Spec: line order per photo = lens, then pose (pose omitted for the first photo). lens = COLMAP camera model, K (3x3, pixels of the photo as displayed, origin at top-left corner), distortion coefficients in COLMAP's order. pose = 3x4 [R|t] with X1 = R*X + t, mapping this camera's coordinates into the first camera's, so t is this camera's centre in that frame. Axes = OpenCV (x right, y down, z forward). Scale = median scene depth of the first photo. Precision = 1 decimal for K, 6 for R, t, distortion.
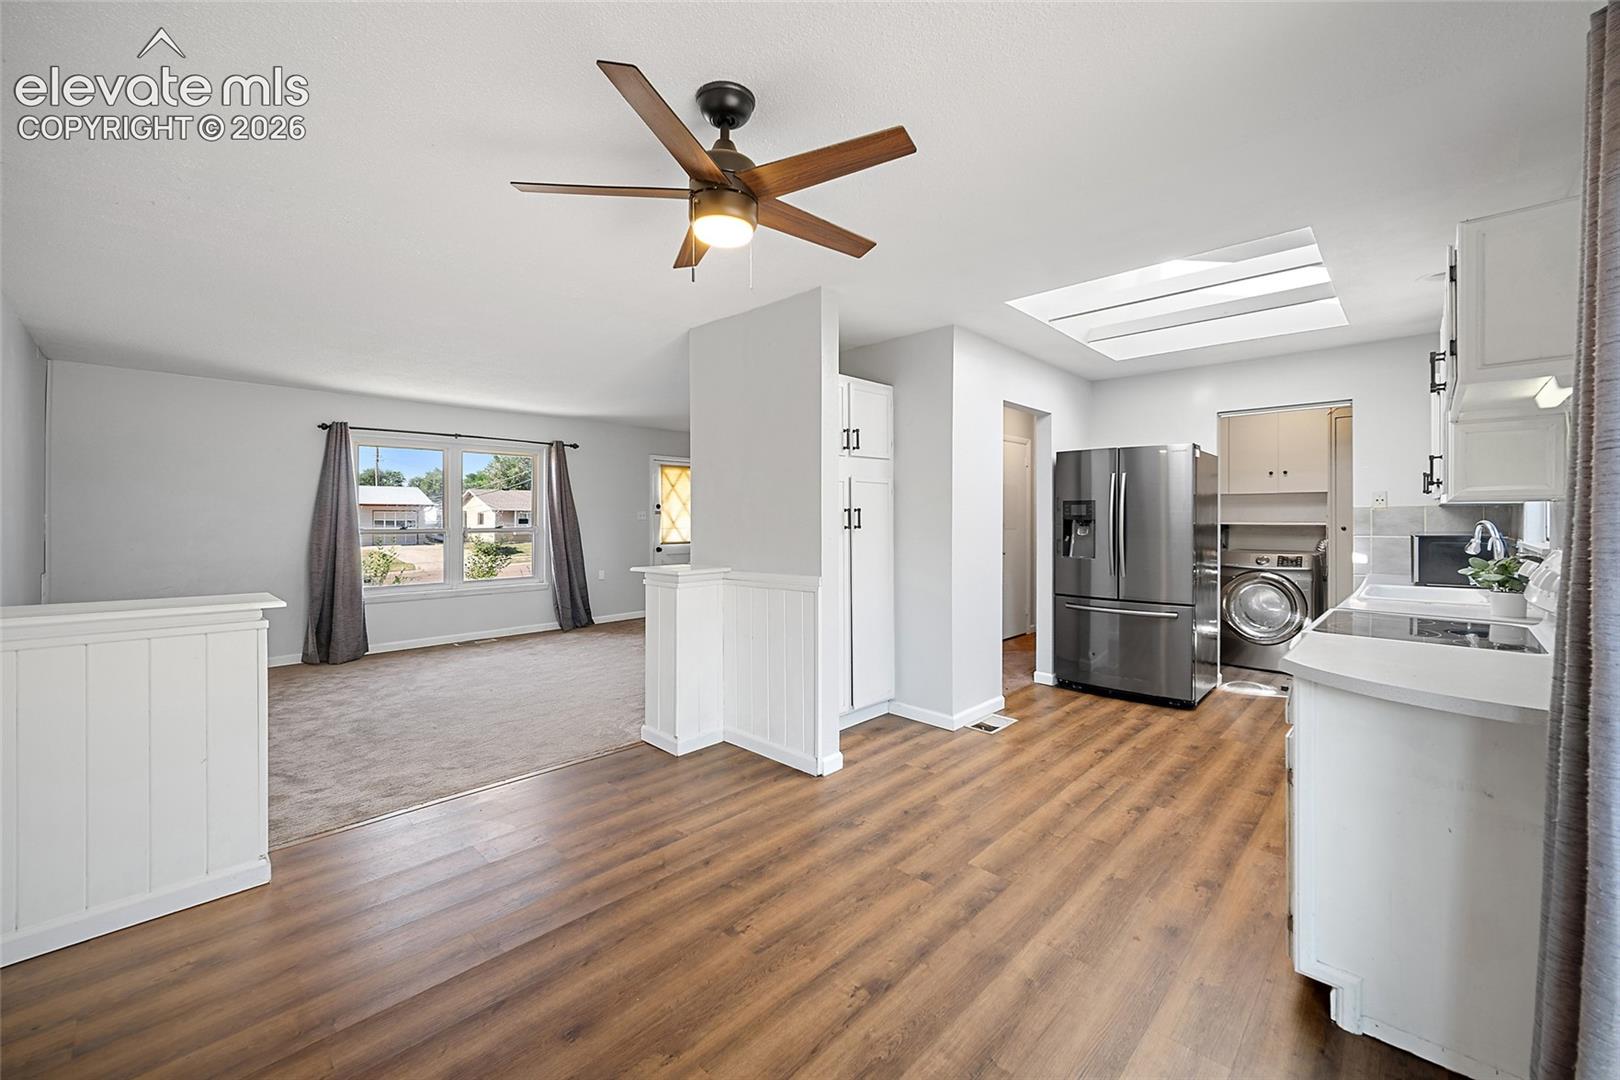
lens RADIAL K [[650.8, 0, 809.9], [0, 650.8, 523.1], [0, 0, 1]] dist [-0.001240, -0.000249]
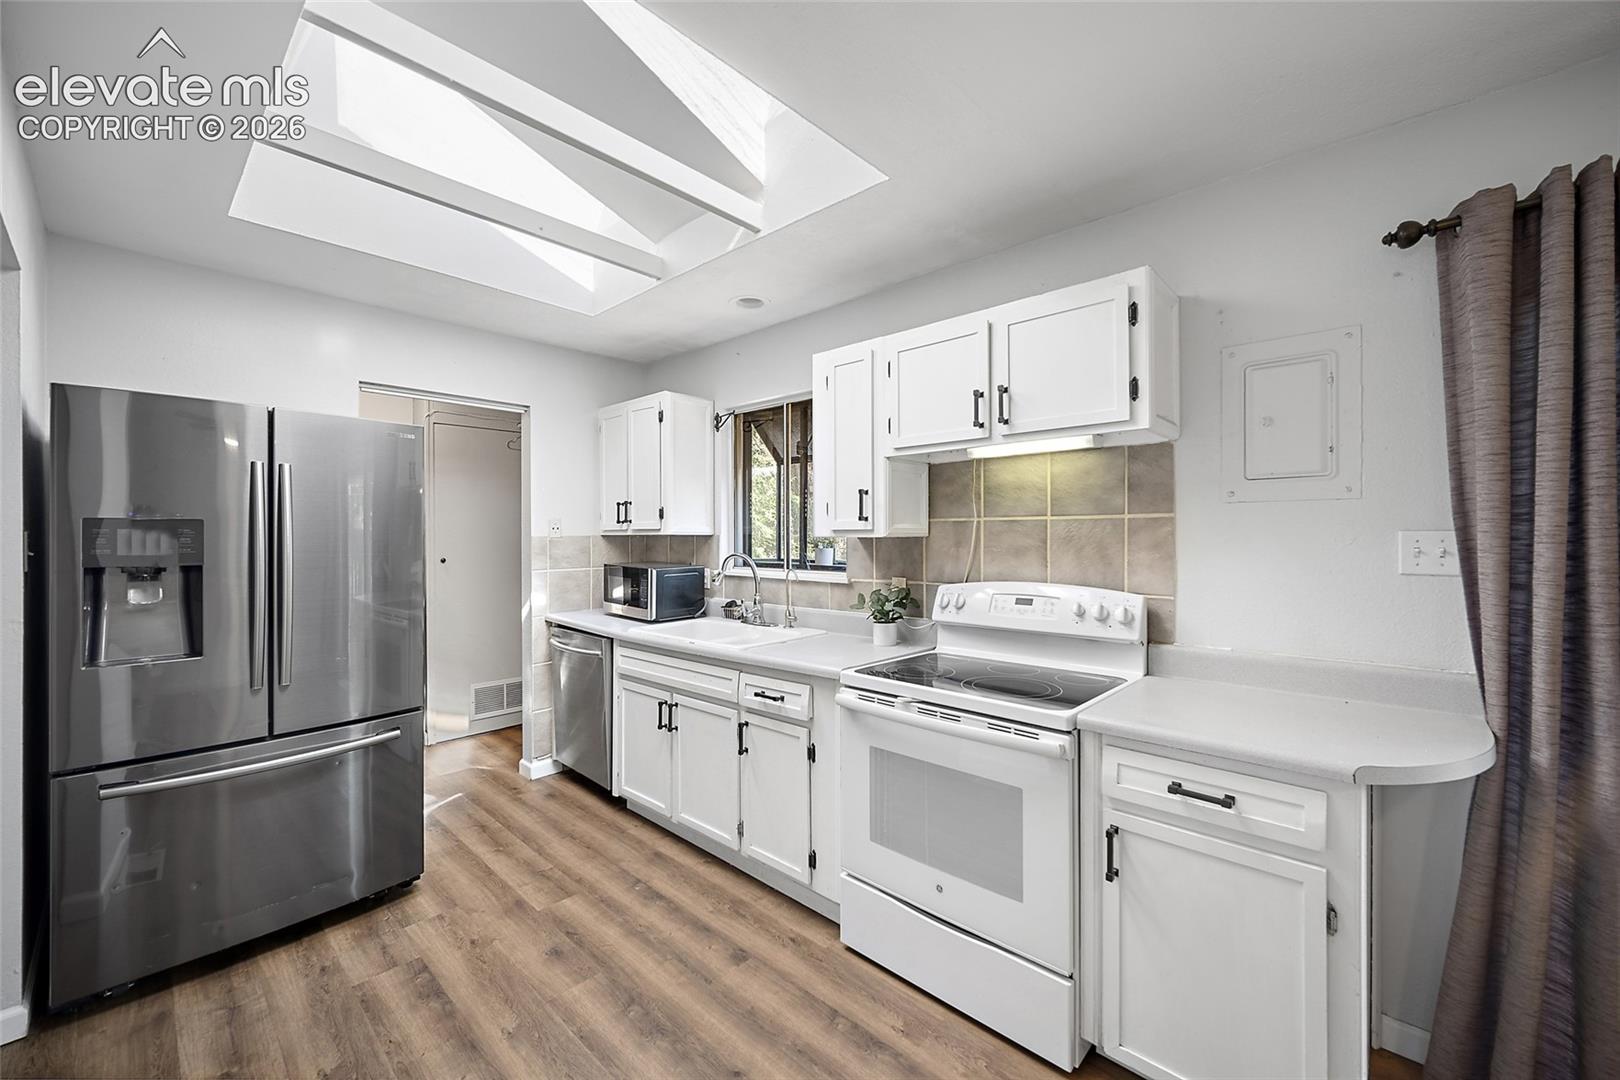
lens RADIAL K [[638.4, 0, 810.7], [0, 638.4, 532.1], [0, 0, 1]] dist [-0.000421, 0.000033]
pose [[-0.024014, 0.002801, 0.999708, 0.011669], [0.011031, 0.999936, -0.002537, -0.023798], [-0.999651, 0.010967, -0.024044, 0.658035]]
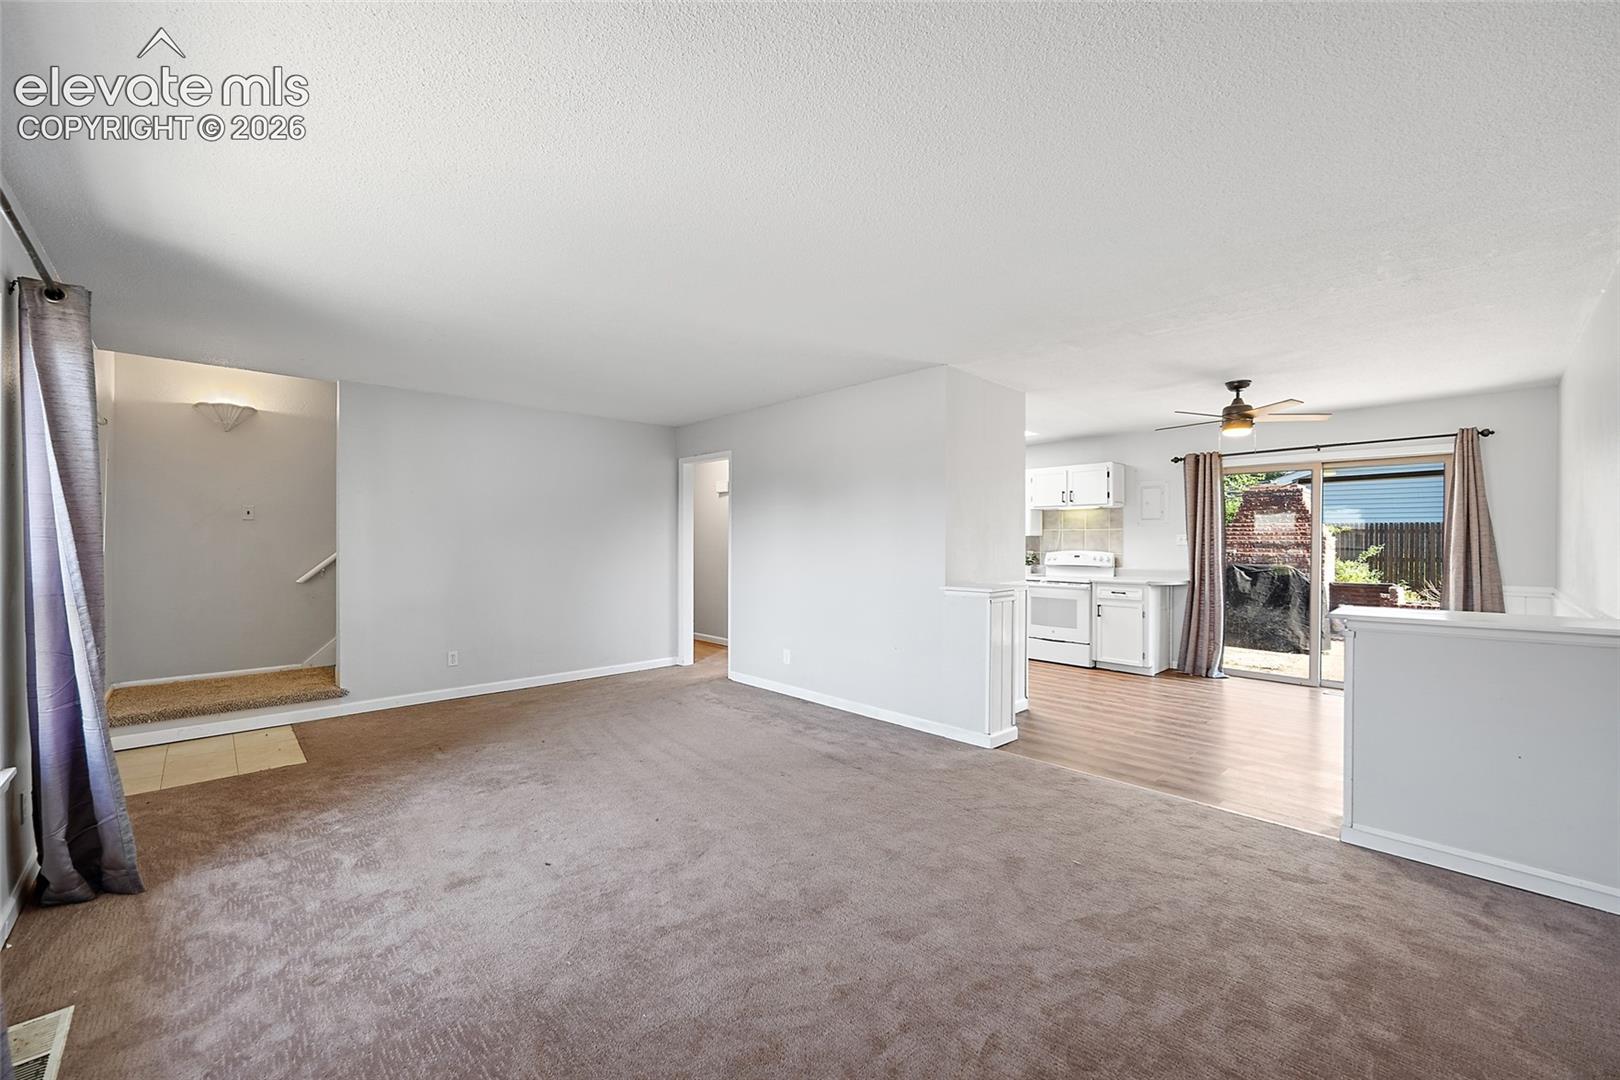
lens RADIAL K [[643.6, 0, 810.0], [0, 643.6, 540.0], [0, 0, 1]] dist [-0.002274, -0.000276]
pose [[0.037978, -0.000103, 0.999279, -1.159465], [0.005576, 0.999984, -0.000109, -0.011991], [-0.999263, 0.005576, 0.037978, 1.098227]]
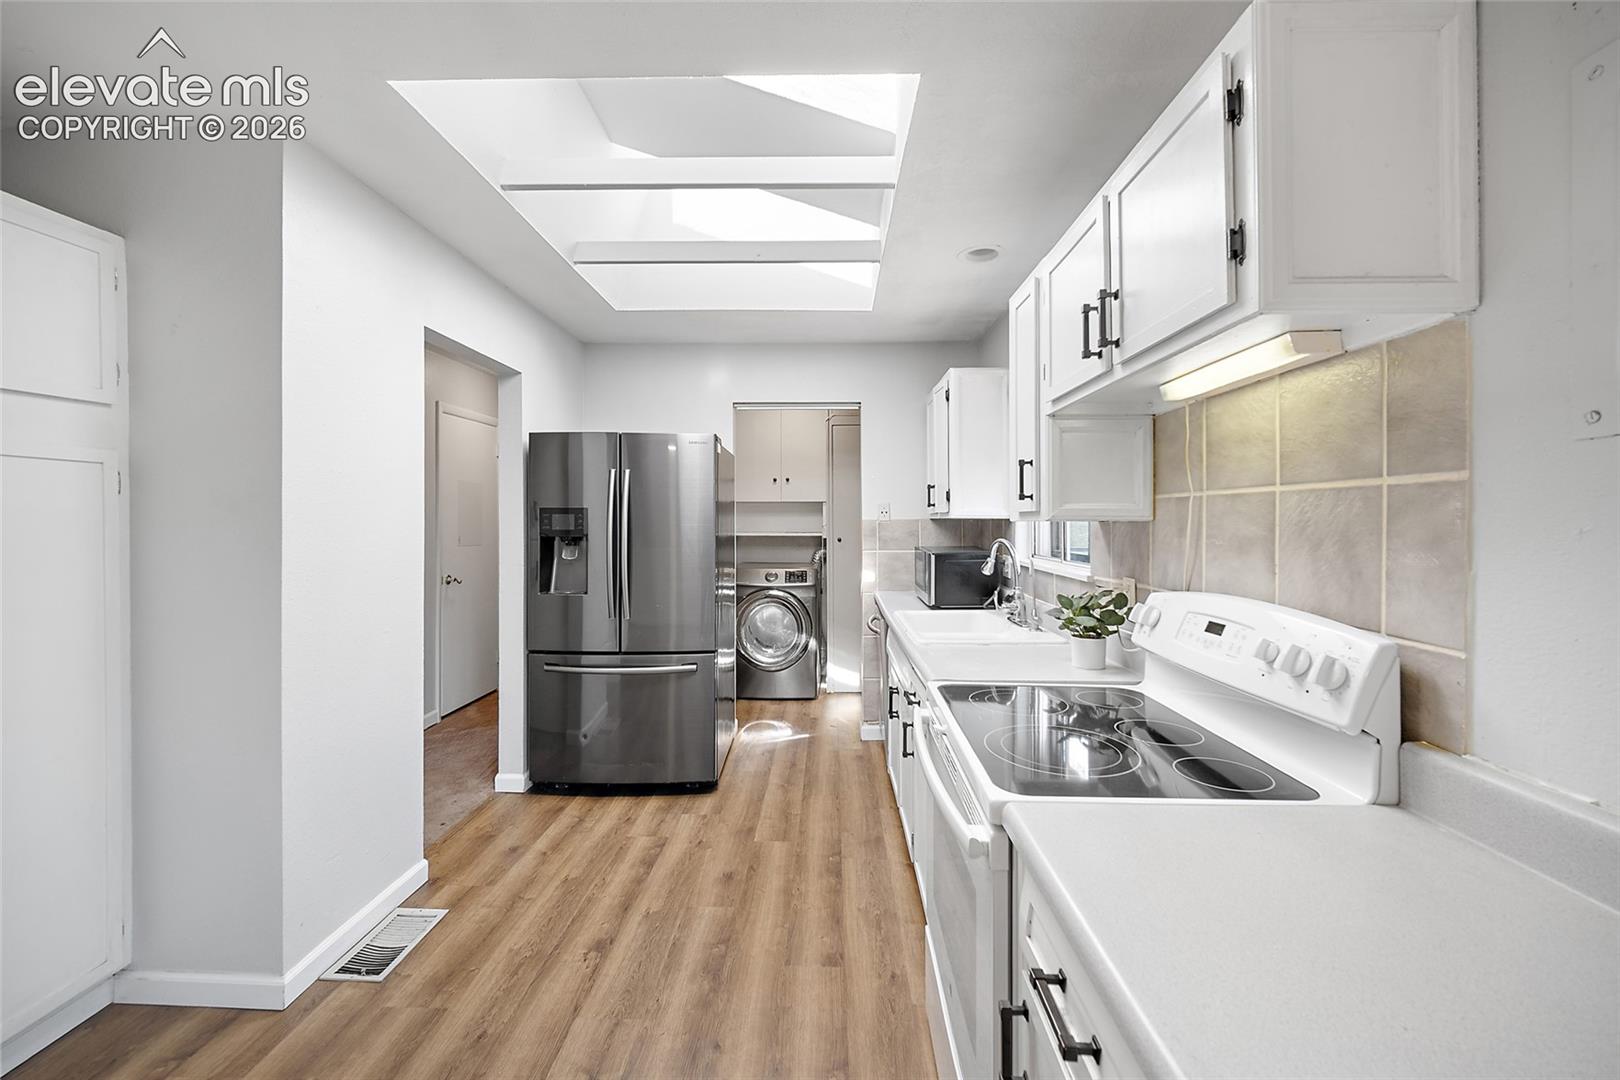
lens RADIAL K [[649.4, 0, 822.2], [0, 649.4, 511.9], [0, 0, 1]] dist [-0.002402, -0.000347]
pose [[0.731743, 0.007578, 0.681539, 0.167880], [0.005904, 0.999830, -0.017455, -0.019471], [-0.681555, 0.016796, 0.731574, 0.364528]]
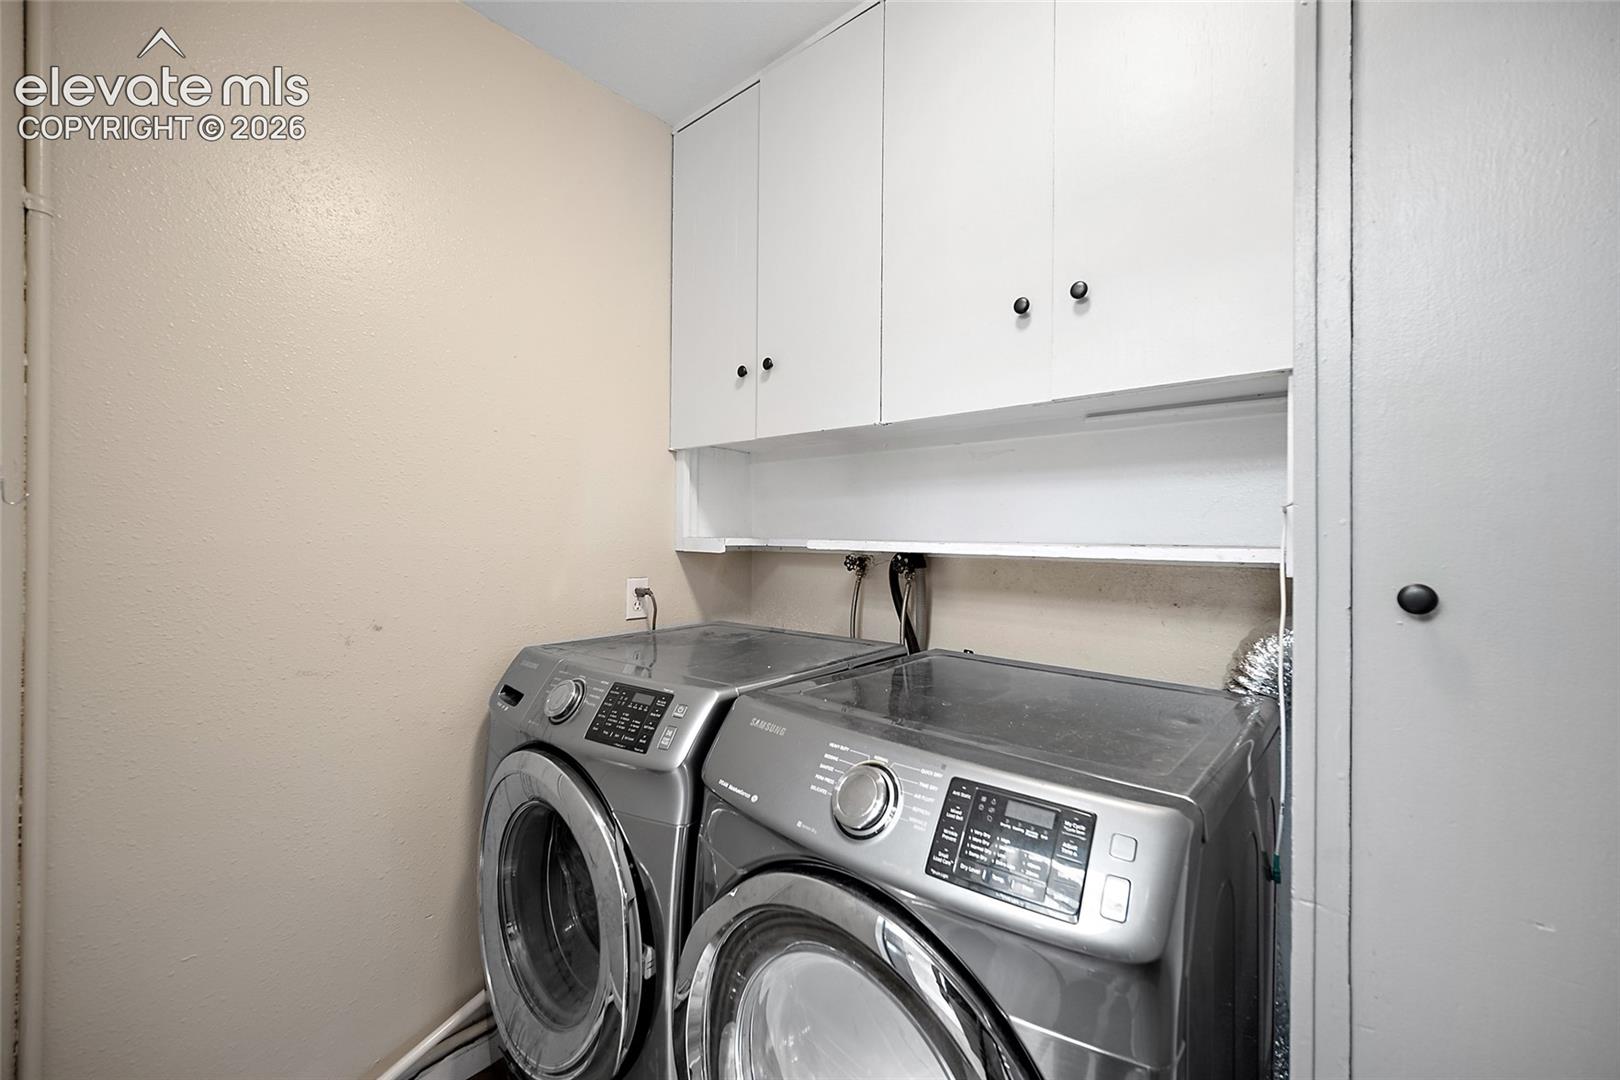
lens RADIAL K [[643.6, 0, 810.0], [0, 643.6, 540.0], [0, 0, 1]] dist [-0.002274, -0.000276]
pose [[0.999326, 0.004968, 0.036369, 0.827420], [-0.004939, 0.999987, -0.000904, -0.002972], [-0.036373, 0.000724, 0.999338, 1.041370]]
